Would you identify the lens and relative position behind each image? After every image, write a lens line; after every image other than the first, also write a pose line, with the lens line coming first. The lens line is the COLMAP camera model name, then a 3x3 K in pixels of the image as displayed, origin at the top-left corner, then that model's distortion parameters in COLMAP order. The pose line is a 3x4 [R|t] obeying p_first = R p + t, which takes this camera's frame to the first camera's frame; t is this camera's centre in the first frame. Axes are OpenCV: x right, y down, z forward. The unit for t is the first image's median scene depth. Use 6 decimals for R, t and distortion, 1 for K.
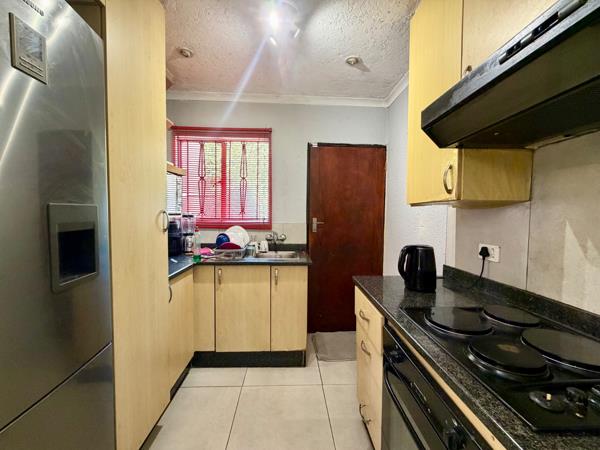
lens RADIAL K [[239.5, 0, 298.6], [0, 239.5, 224.7], [0, 0, 1]] dist [-0.000145, -0.000170]
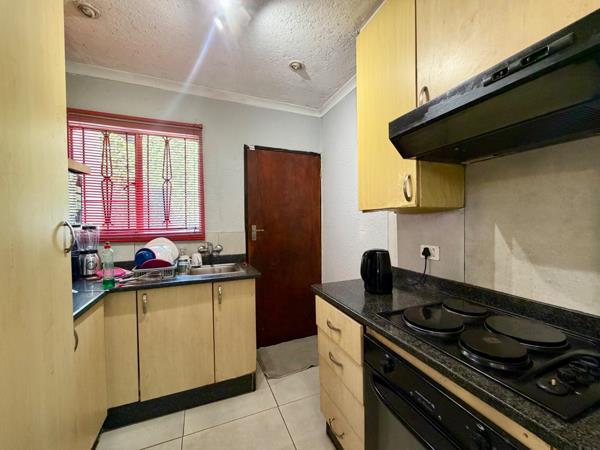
lens RADIAL K [[239.5, 0, 298.6], [0, 239.5, 224.7], [0, 0, 1]] dist [-0.000145, -0.000170]
pose [[0.939870, -0.027512, 0.340423, -0.113452], [0.035107, 0.999253, -0.016170, -0.012126], [-0.339724, 0.027148, 0.940133, 0.081358]]
